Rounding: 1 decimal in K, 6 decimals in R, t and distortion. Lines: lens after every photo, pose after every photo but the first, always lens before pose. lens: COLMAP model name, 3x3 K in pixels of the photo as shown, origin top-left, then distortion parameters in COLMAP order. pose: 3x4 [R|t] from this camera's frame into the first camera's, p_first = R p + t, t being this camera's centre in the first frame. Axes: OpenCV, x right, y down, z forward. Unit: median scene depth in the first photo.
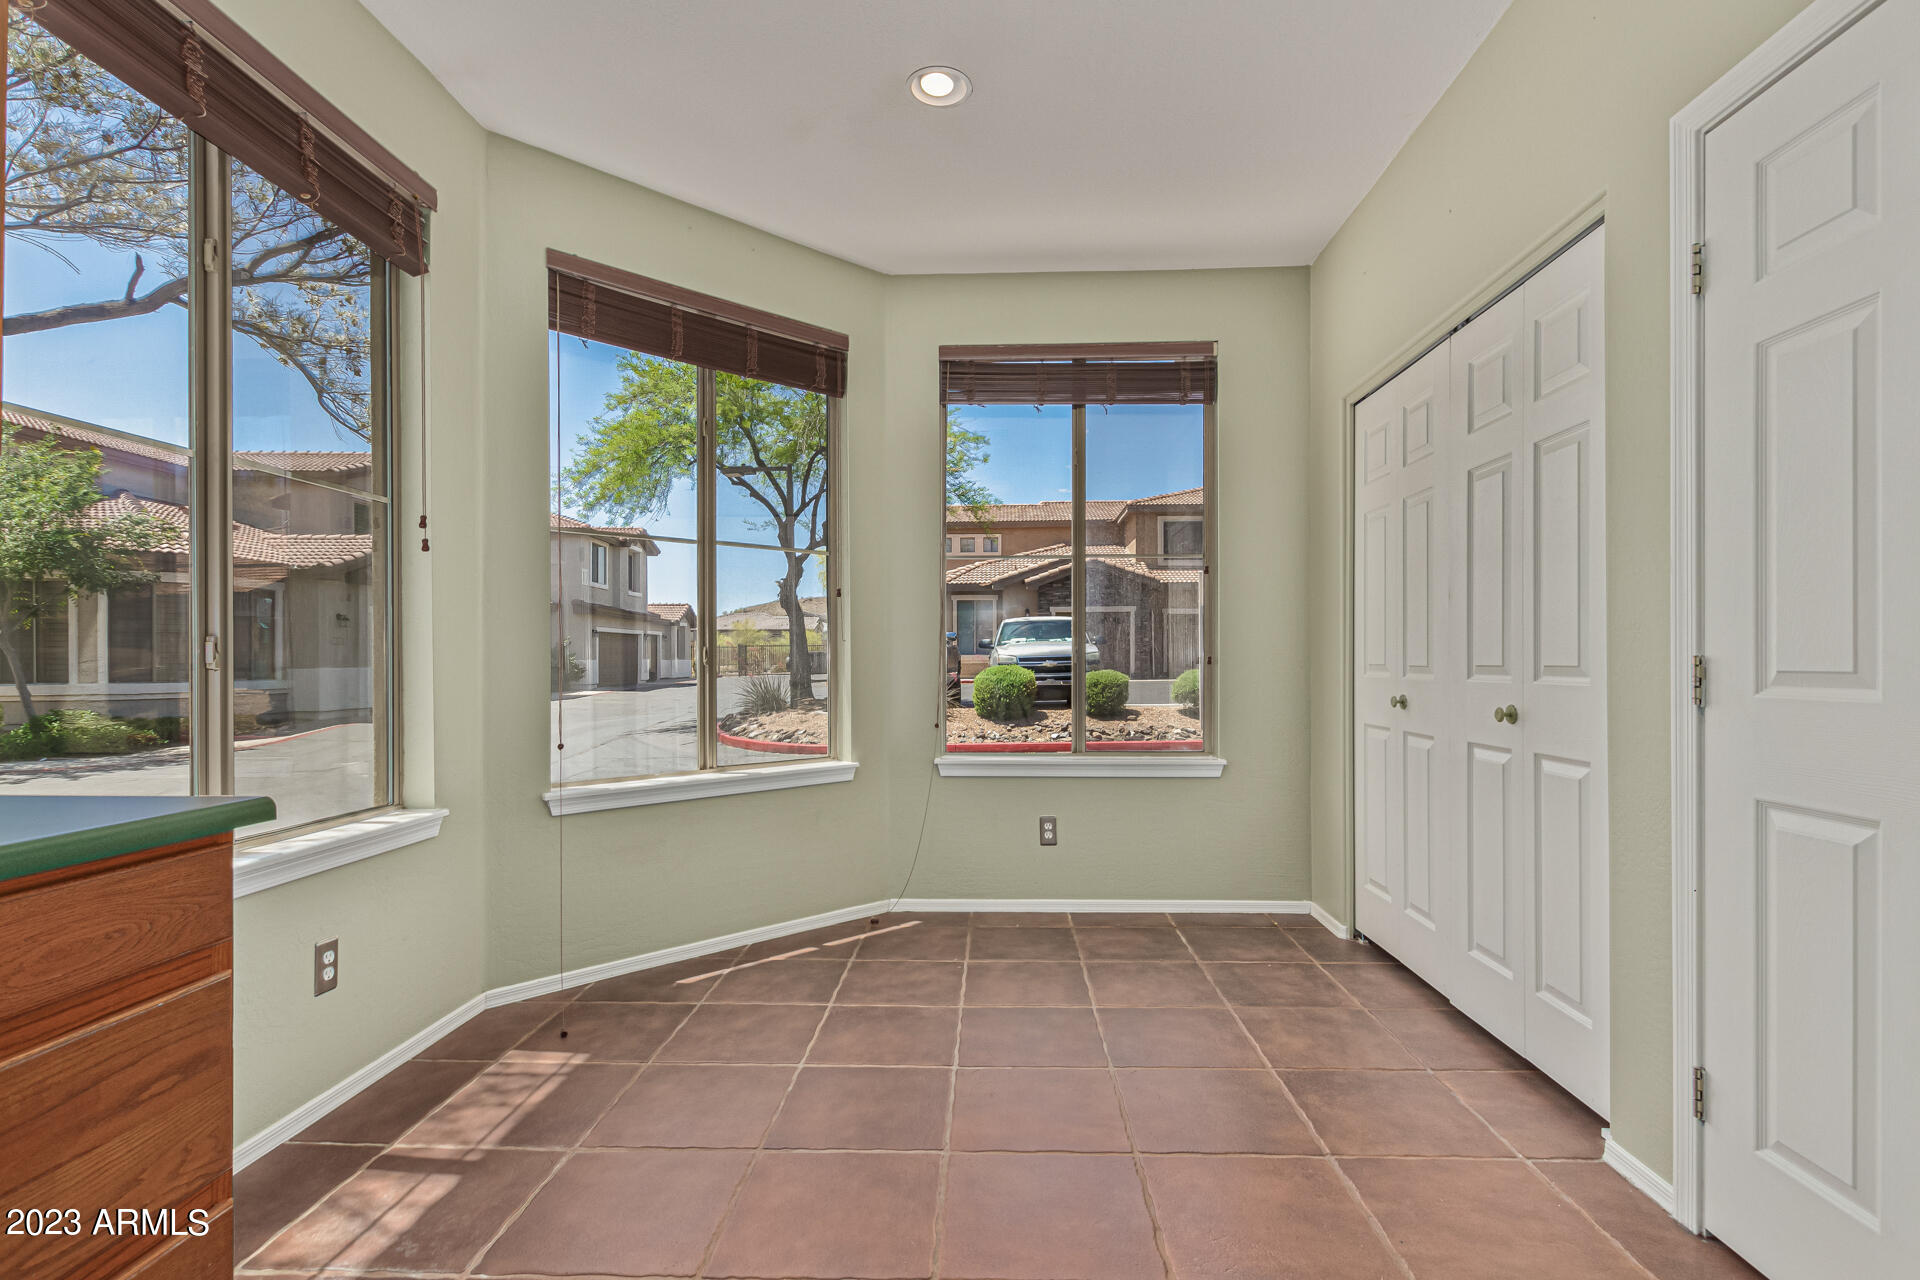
lens RADIAL K [[872.8, 0, 967.2], [0, 872.8, 647.6], [0, 0, 1]] dist [0.009251, -0.002764]
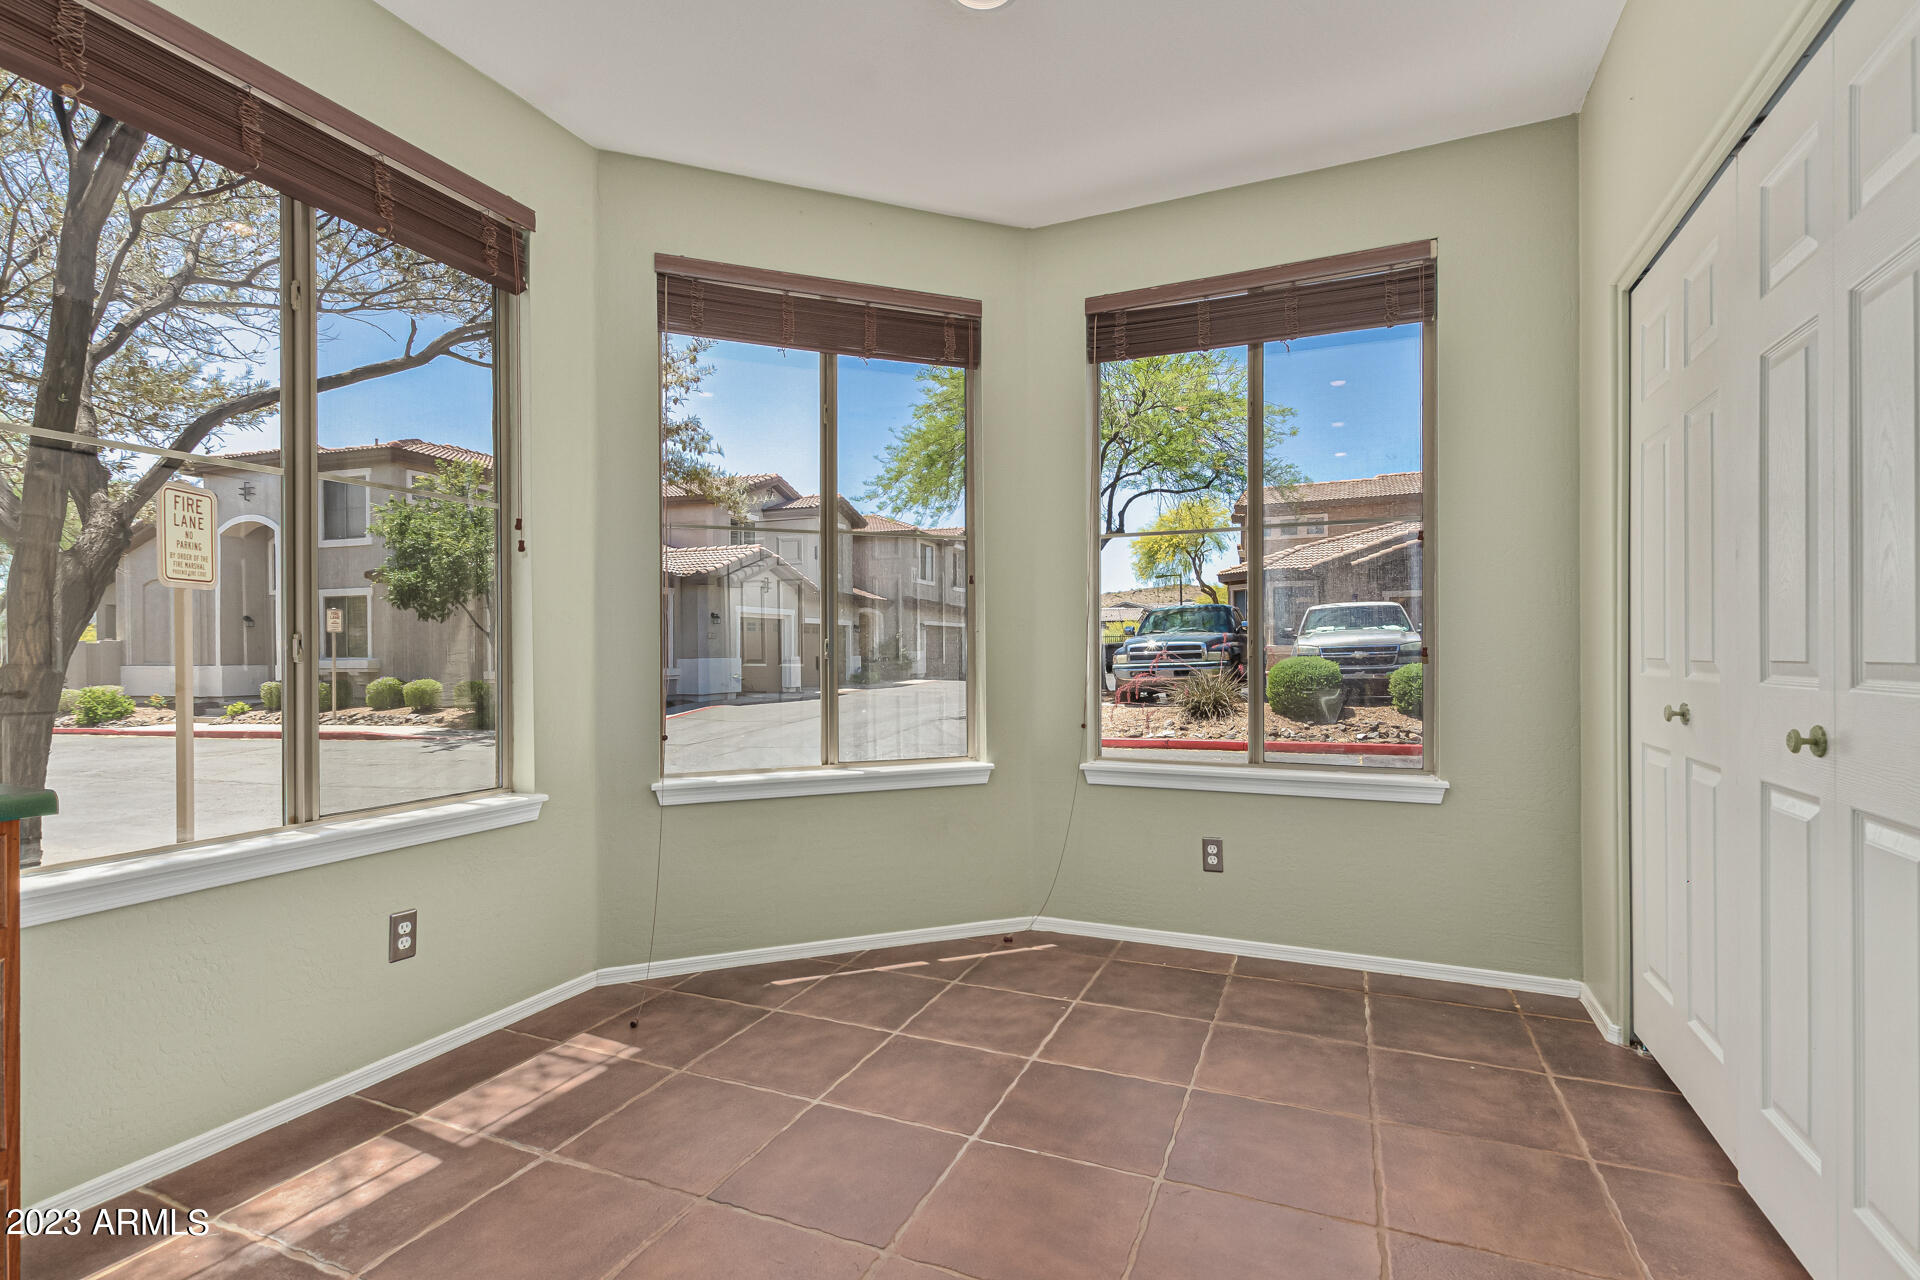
lens RADIAL K [[872.8, 0, 958.8], [0, 872.8, 640.2], [0, 0, 1]] dist [0.009251, -0.002764]
pose [[0.934007, -0.006654, -0.357193, 0.200414], [0.007297, 0.999973, 0.000452, 0.000723], [0.357180, -0.003029, 0.934031, 0.152588]]
